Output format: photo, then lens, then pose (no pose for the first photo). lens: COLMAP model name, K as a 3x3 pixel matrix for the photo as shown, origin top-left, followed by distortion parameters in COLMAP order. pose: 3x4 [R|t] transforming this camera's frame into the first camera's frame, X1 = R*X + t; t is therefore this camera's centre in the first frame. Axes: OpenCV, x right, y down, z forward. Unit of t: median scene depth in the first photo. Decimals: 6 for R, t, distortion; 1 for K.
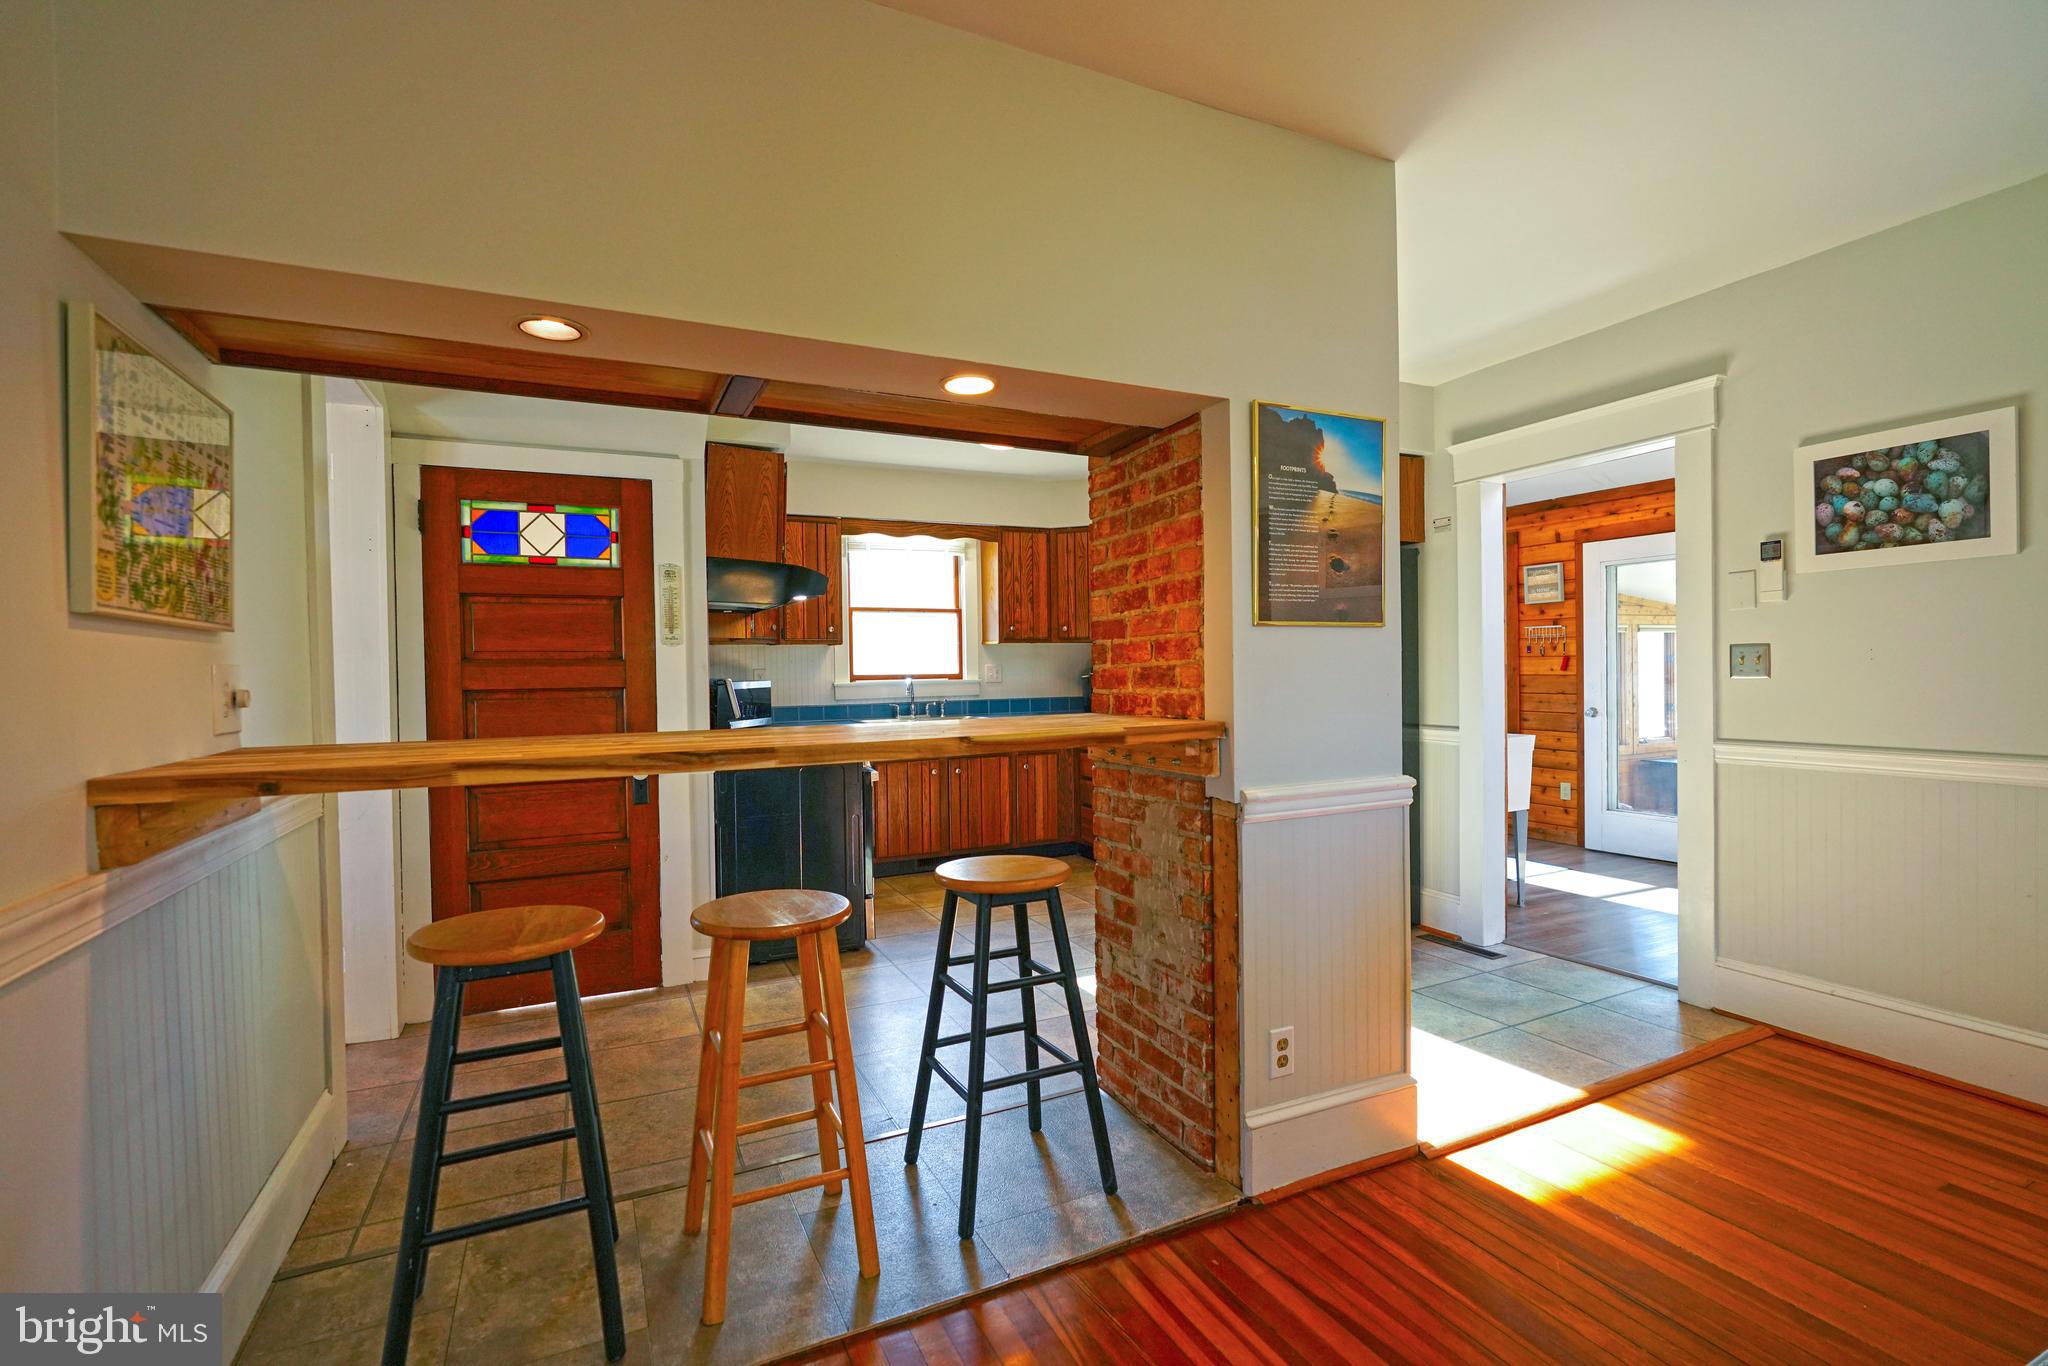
lens RADIAL K [[917.6, 0, 1016.5], [0, 917.6, 687.7], [0, 0, 1]] dist [-0.014602, 0.006425]
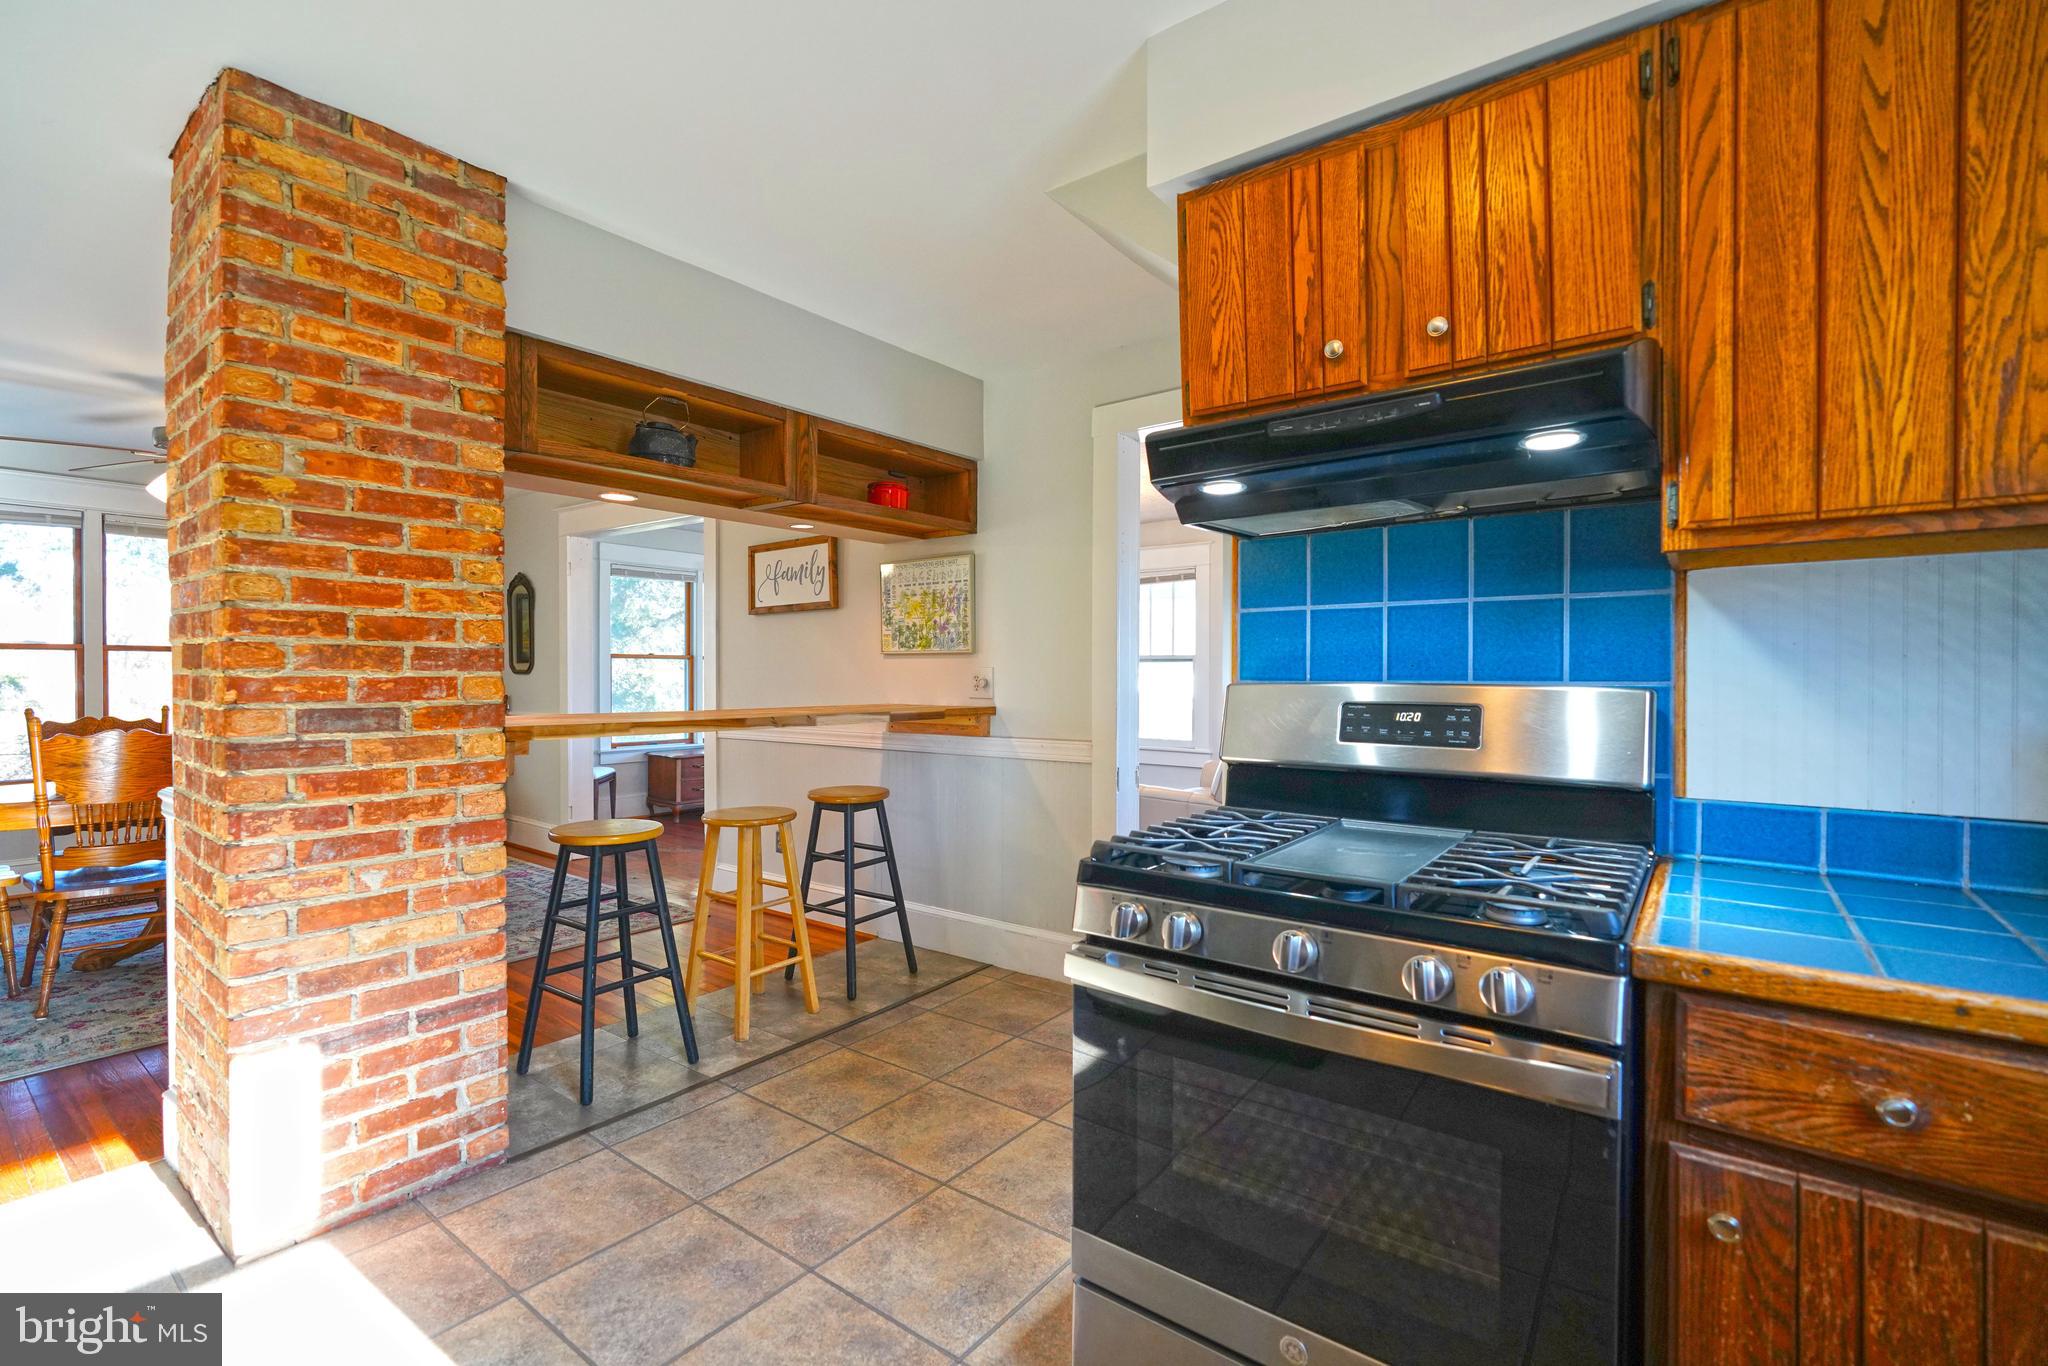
lens RADIAL K [[917.6, 0, 1010.3], [0, 917.6, 682.8], [0, 0, 1]] dist [-0.014602, 0.006425]
pose [[-0.893346, 0.019478, -0.448948, 0.040955], [0.005090, 0.999435, 0.033233, -0.037103], [0.449342, 0.027403, -0.892940, 1.833487]]
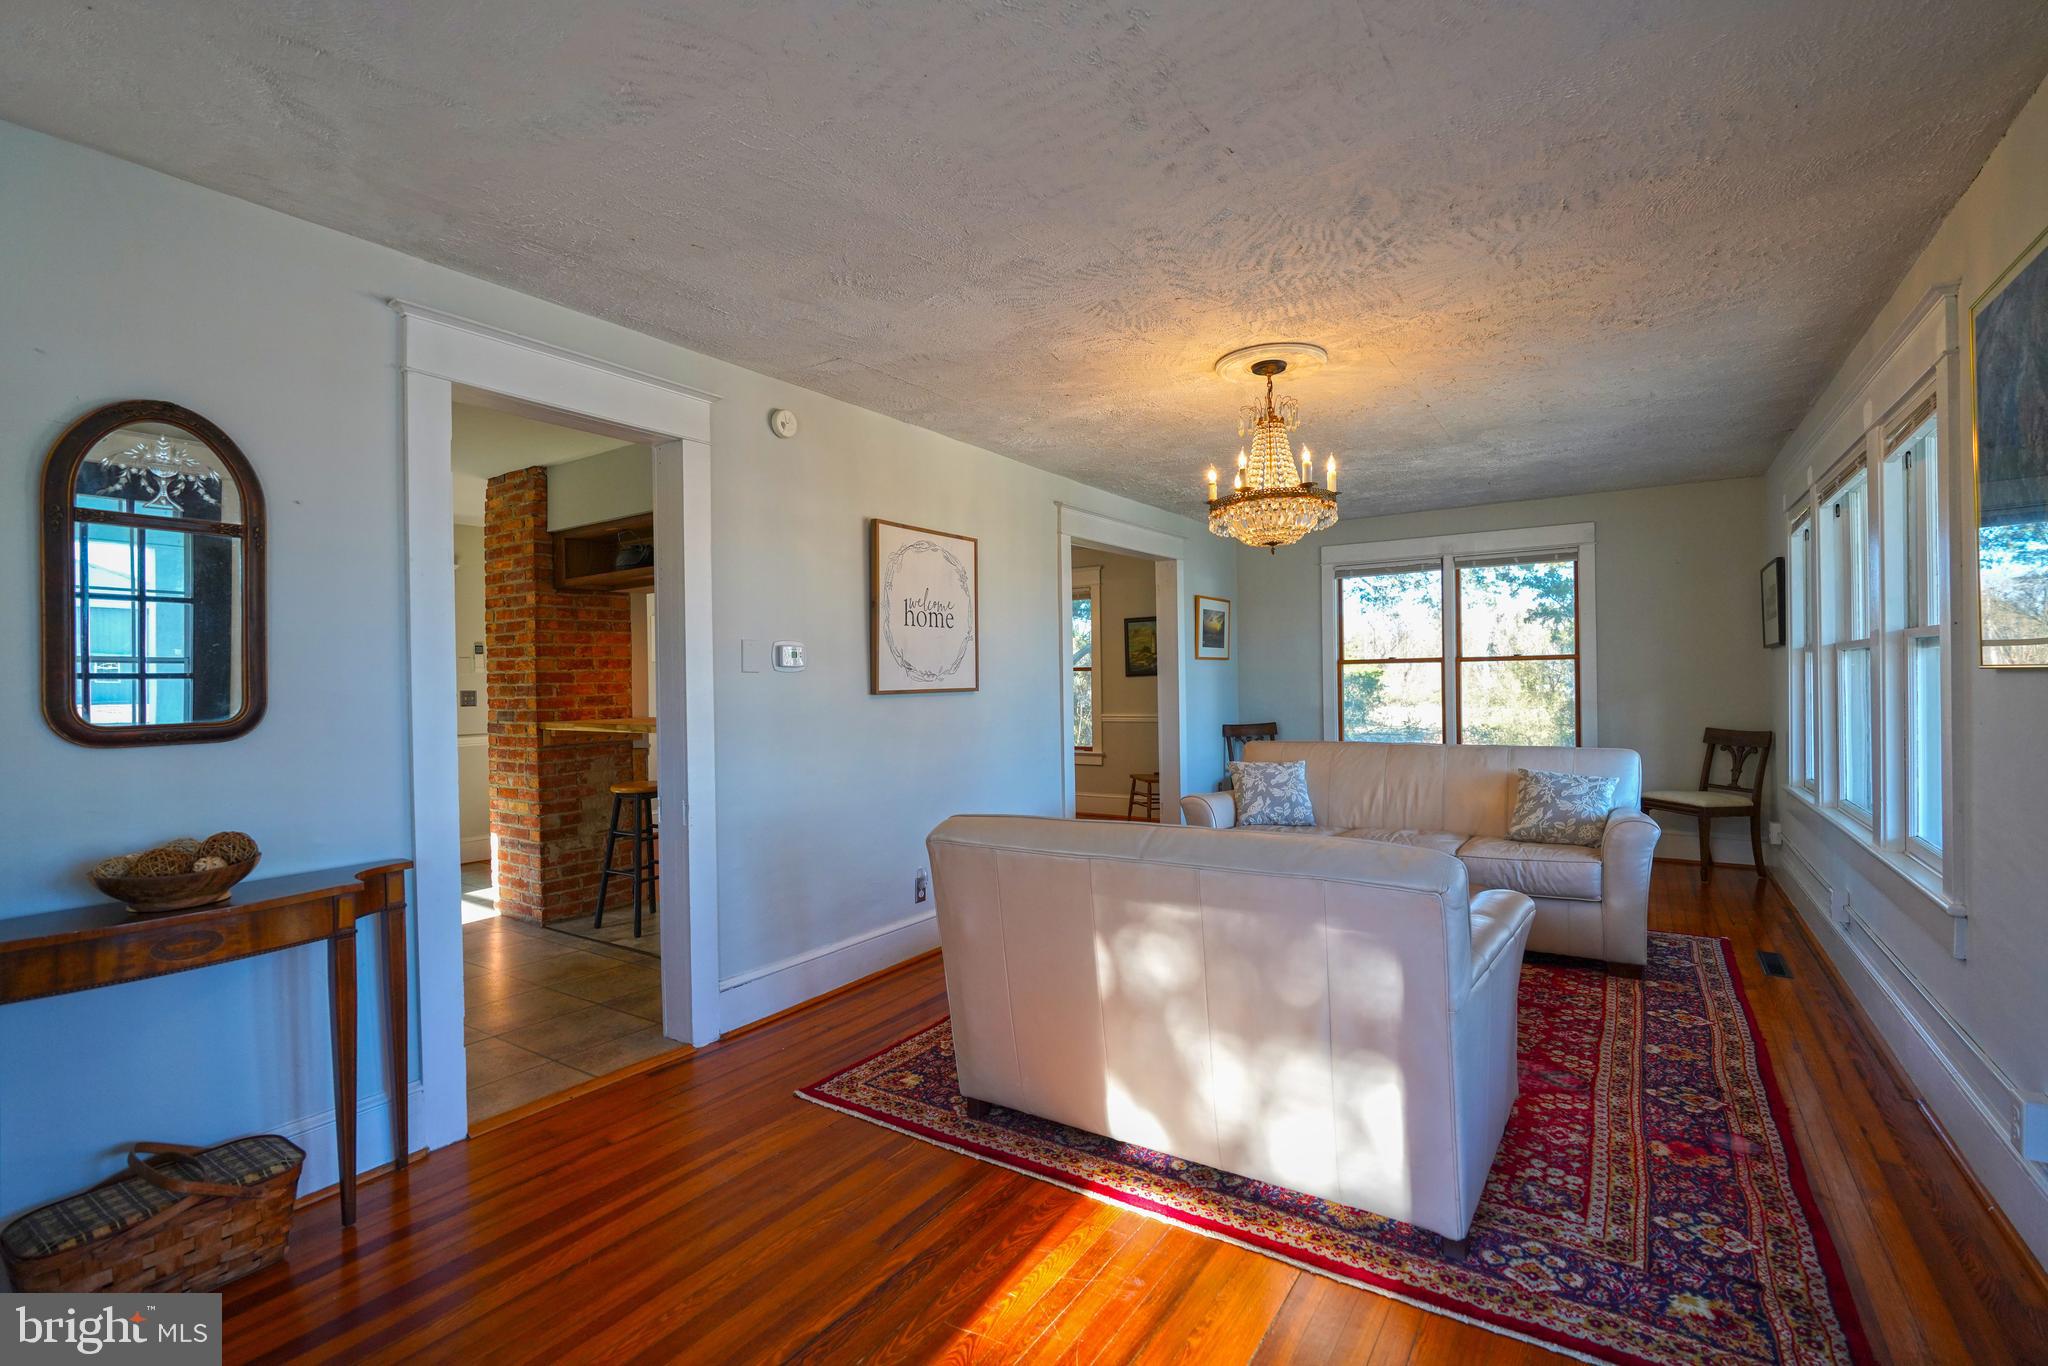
lens RADIAL K [[917.6, 0, 1013.6], [0, 917.6, 682.3], [0, 0, 1]] dist [-0.014602, 0.006425]
pose [[-0.504590, 0.025210, 0.862991, -1.837312], [0.042362, 0.999093, -0.004417, -0.003751], [-0.862319, 0.034329, -0.505200, 1.022314]]
